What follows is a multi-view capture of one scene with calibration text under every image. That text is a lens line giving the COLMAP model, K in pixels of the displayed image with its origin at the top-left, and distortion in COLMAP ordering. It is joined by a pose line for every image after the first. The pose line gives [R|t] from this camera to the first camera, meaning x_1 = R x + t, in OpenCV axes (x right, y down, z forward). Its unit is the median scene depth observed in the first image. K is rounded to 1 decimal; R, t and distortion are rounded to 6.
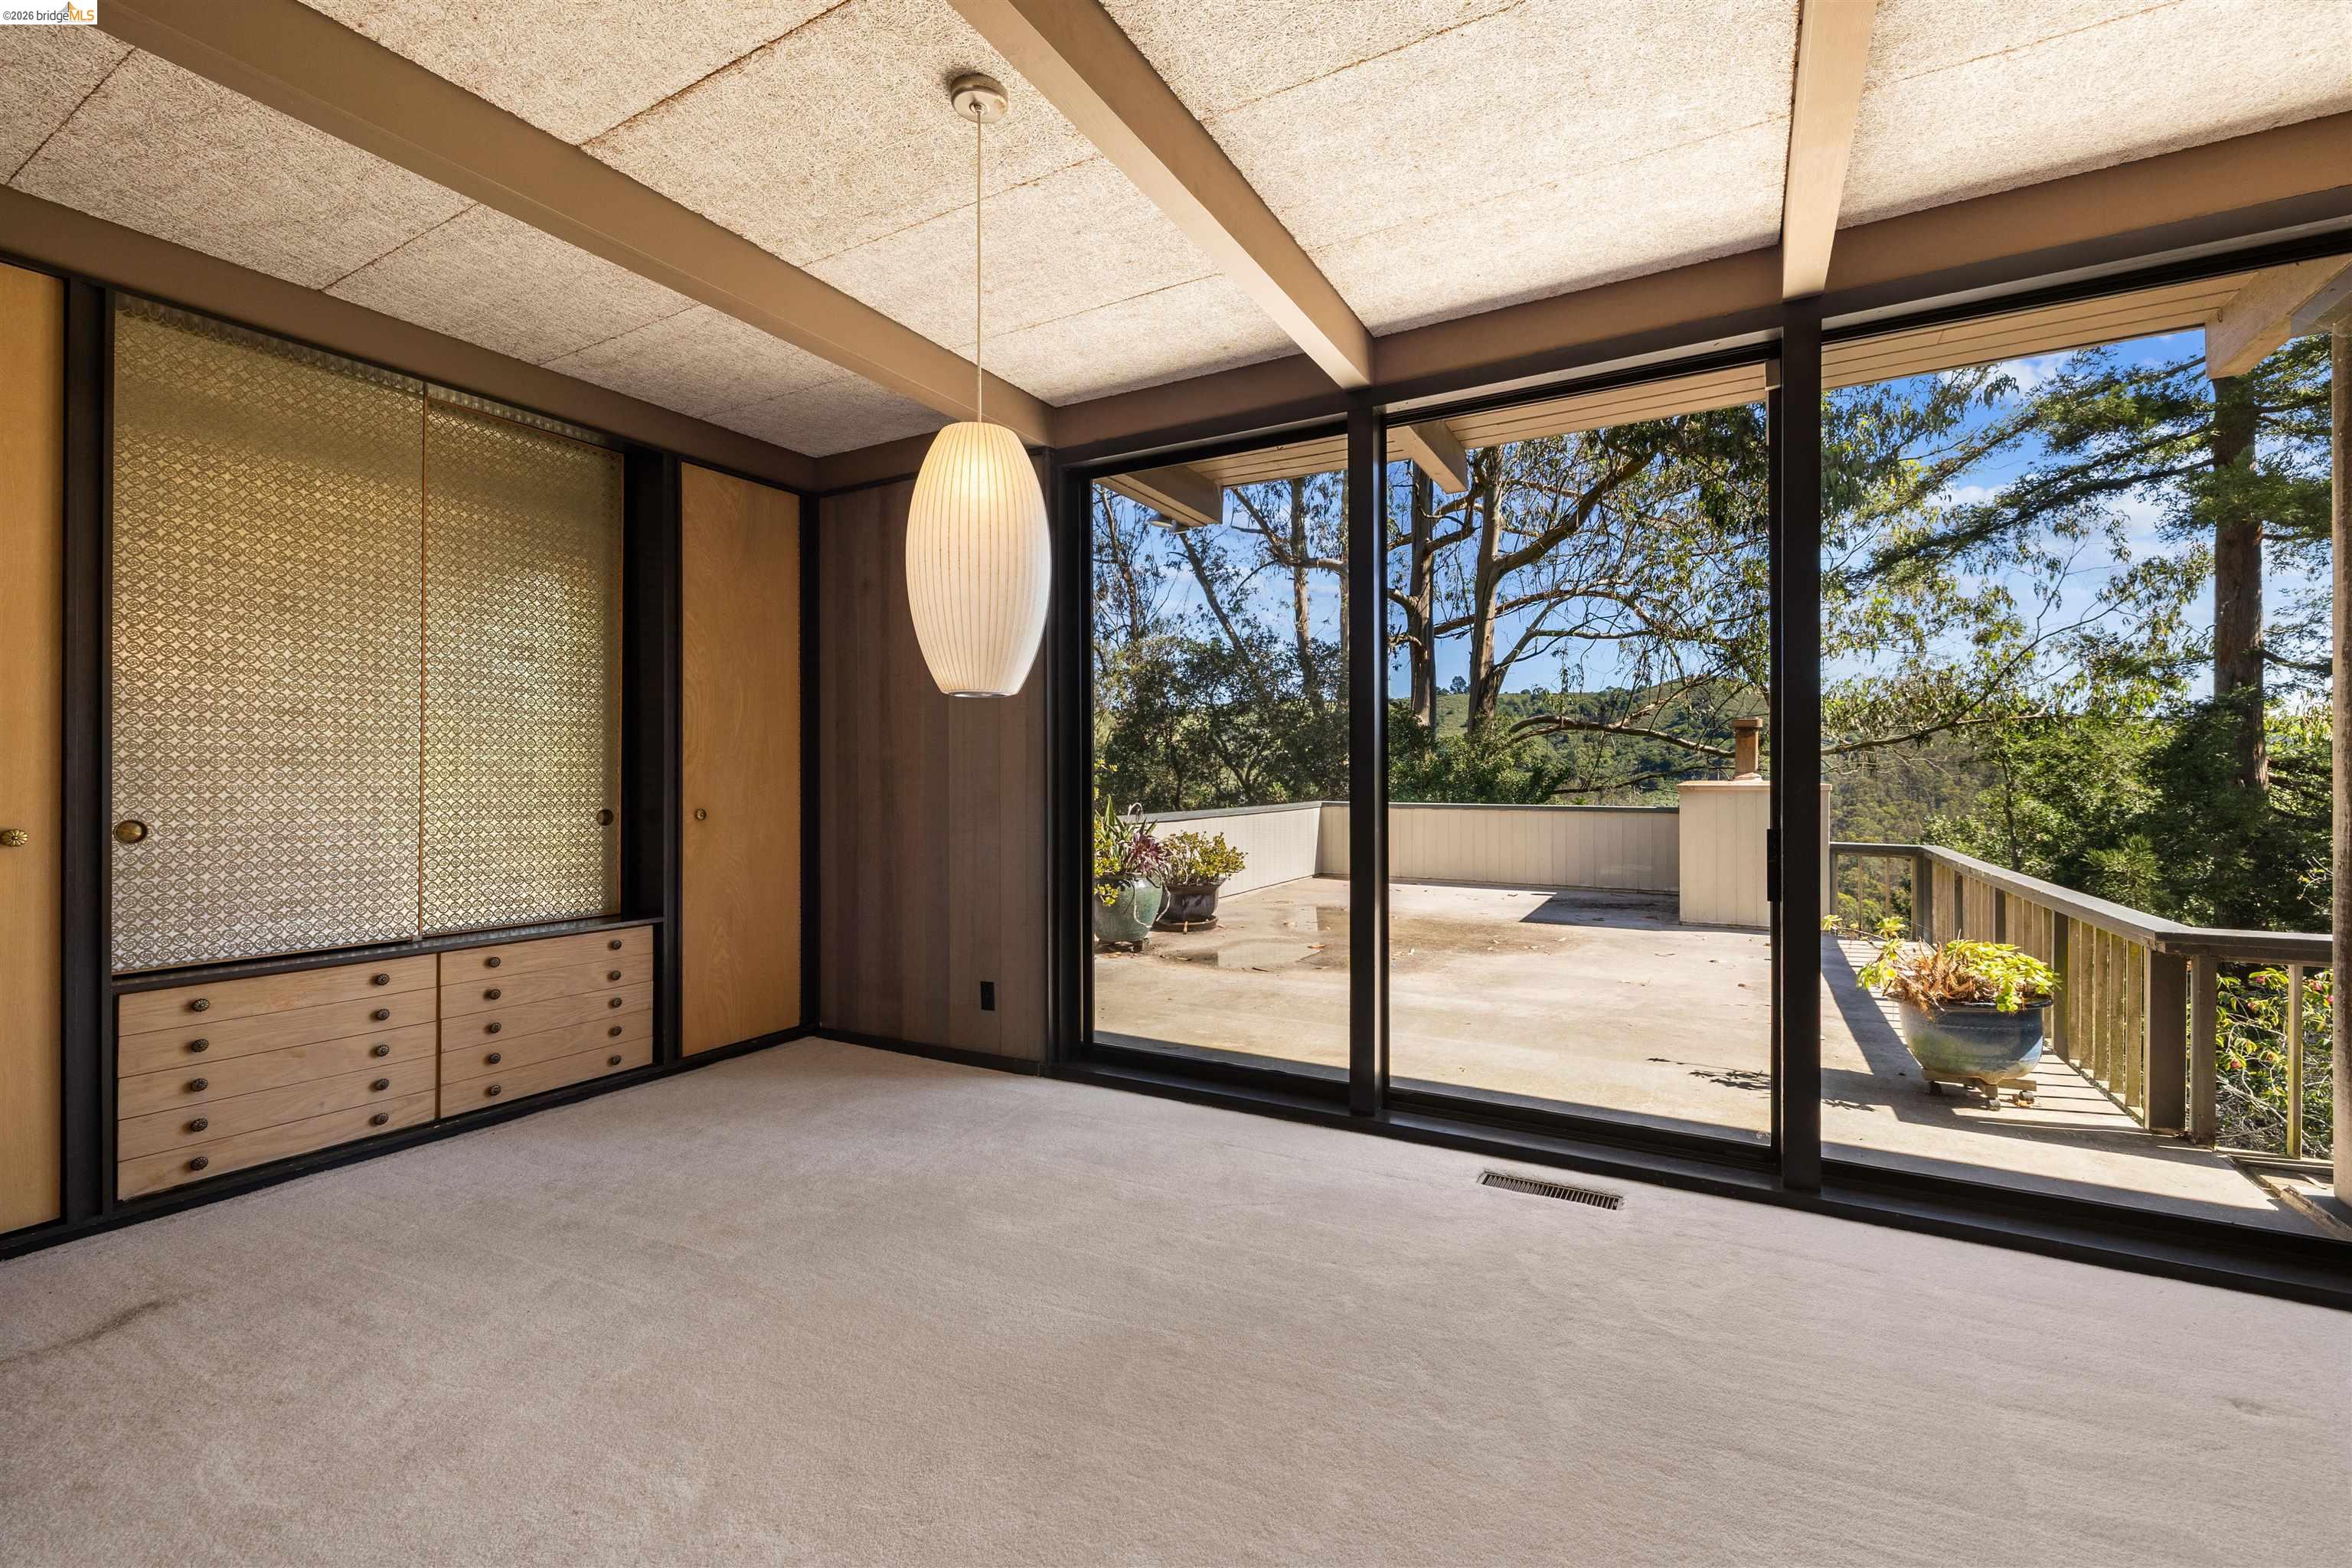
lens RADIAL K [[993.3, 0, 1155.1], [0, 993.3, 774.4], [0, 0, 1]] dist [0.003807, 0.000224]
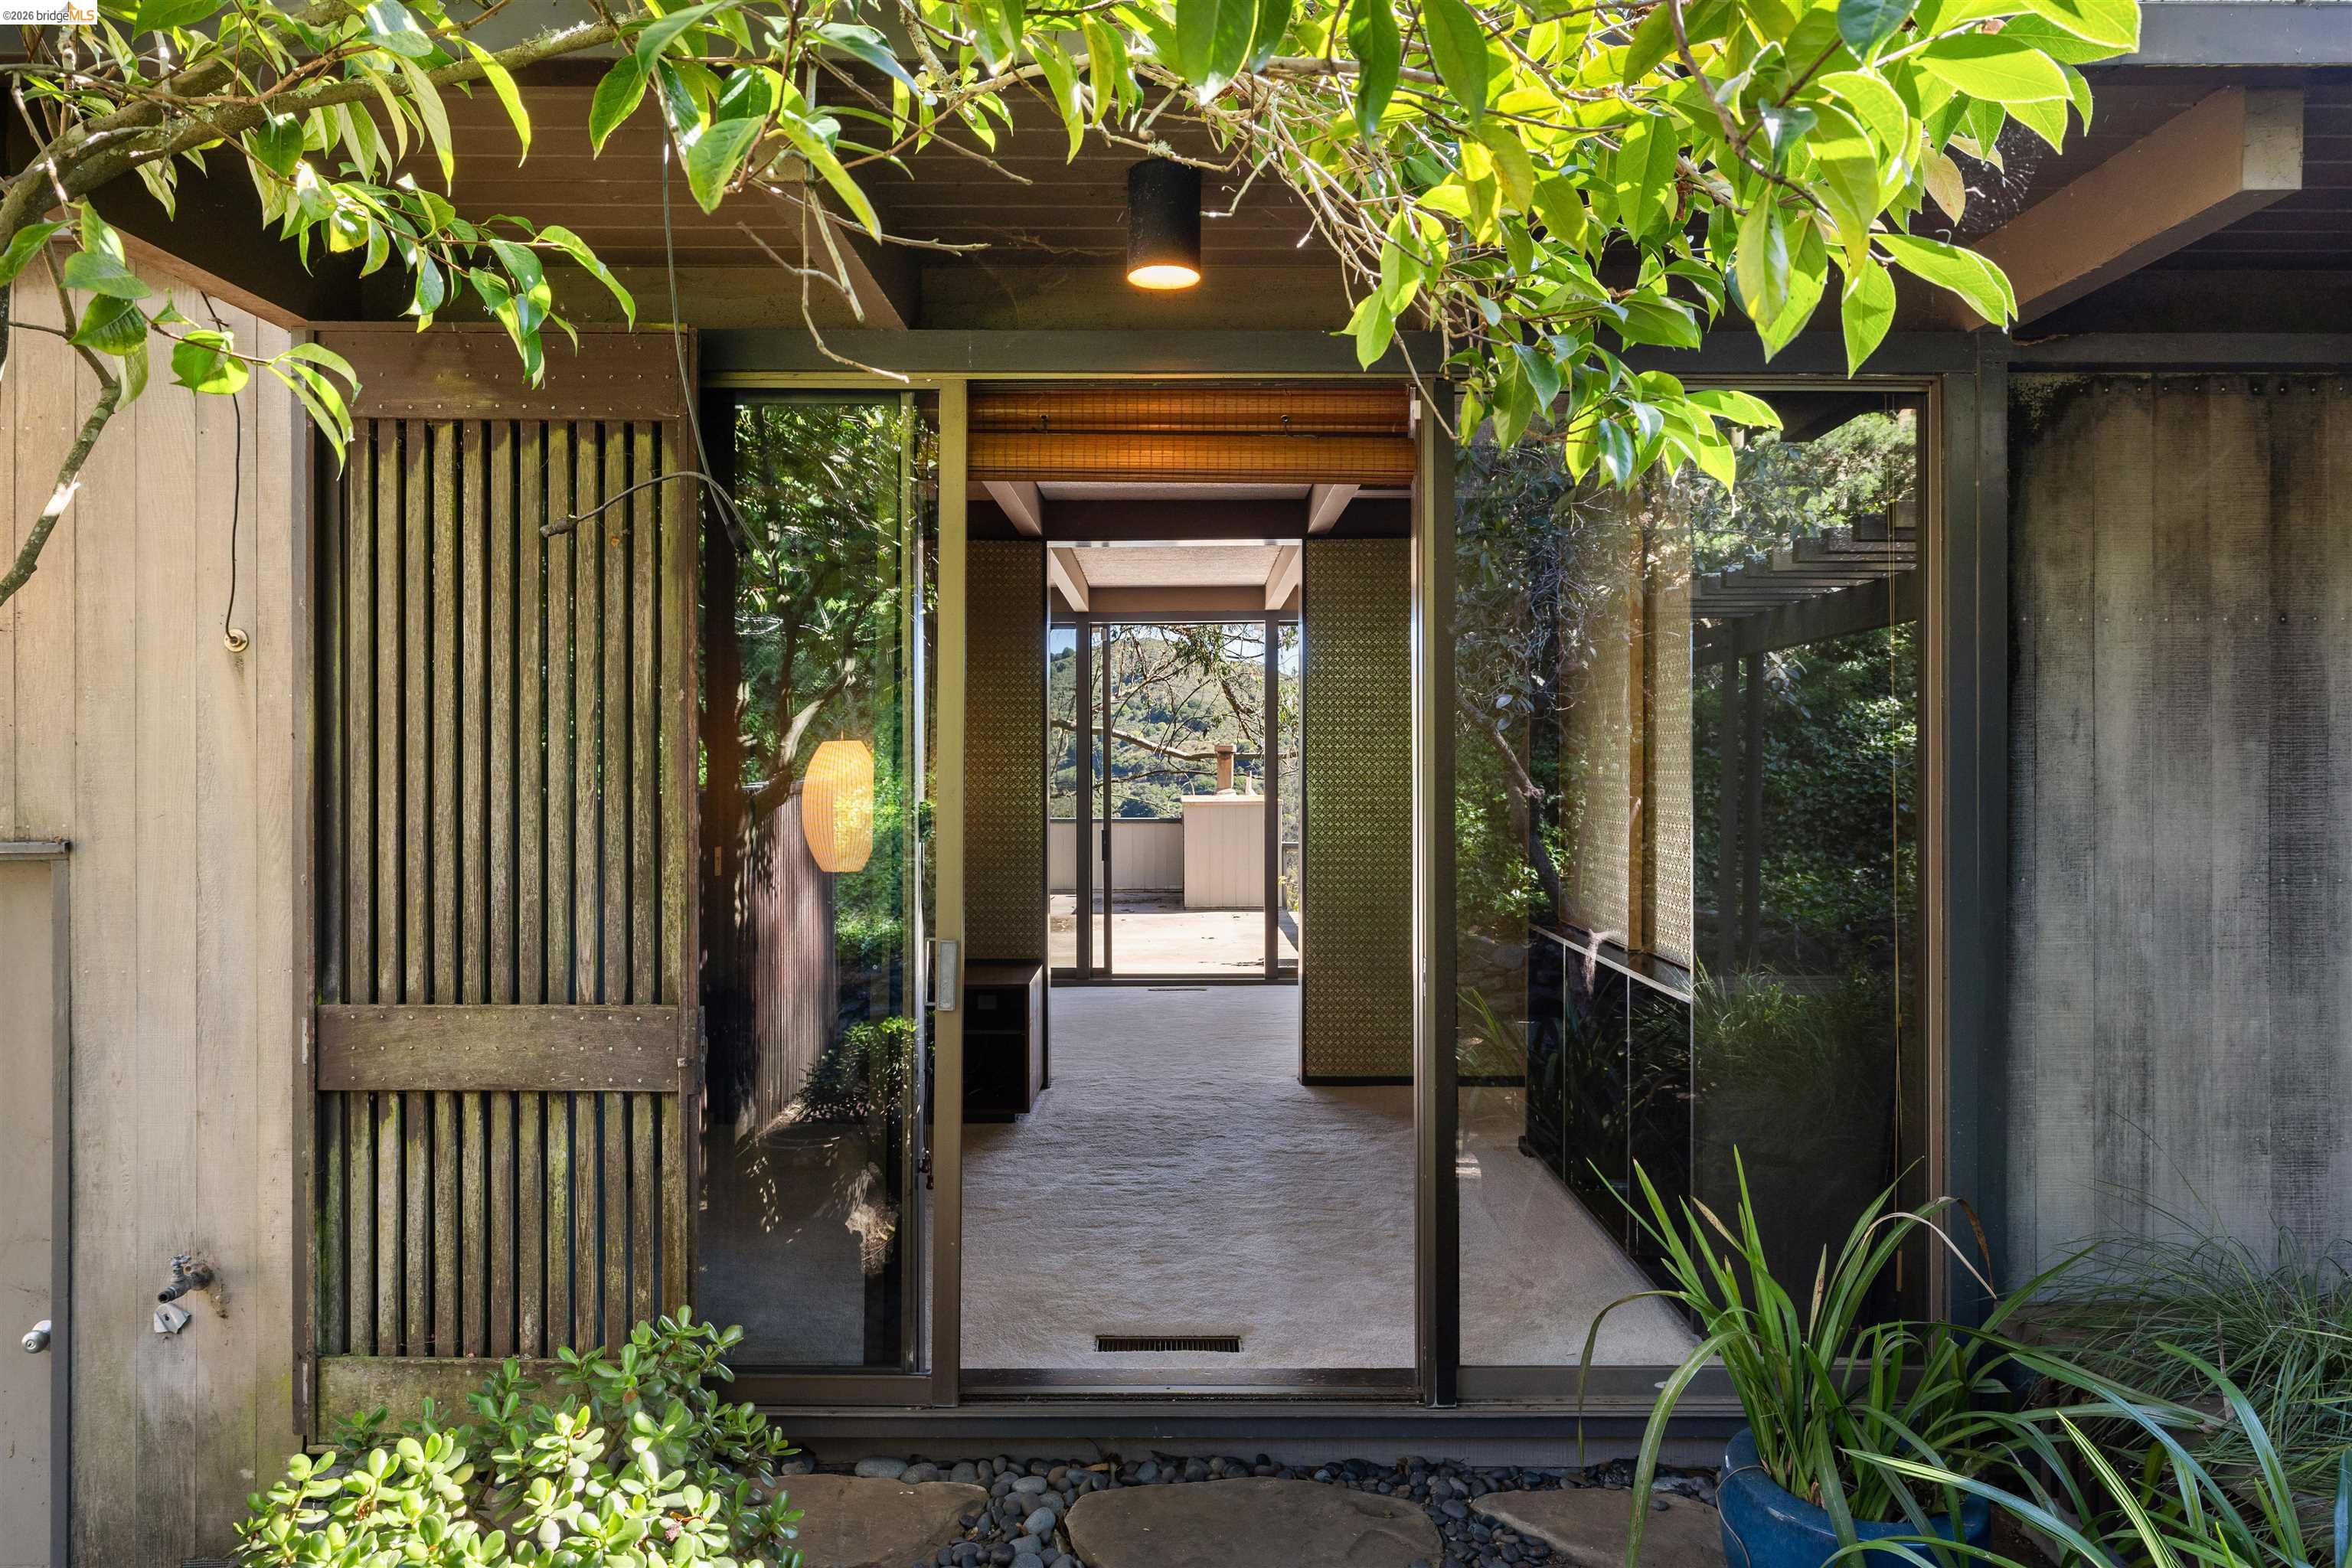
lens RADIAL K [[1482.5, 0, 1173.9], [0, 1482.5, 770.1], [0, 0, 1]] dist [0.001272, 0.000478]
pose [[0.865608, -0.005344, 0.500695, -1.139874], [0.004537, 0.999986, 0.002830, -0.086880], [-0.500703, -0.000178, 0.865619, -1.670511]]
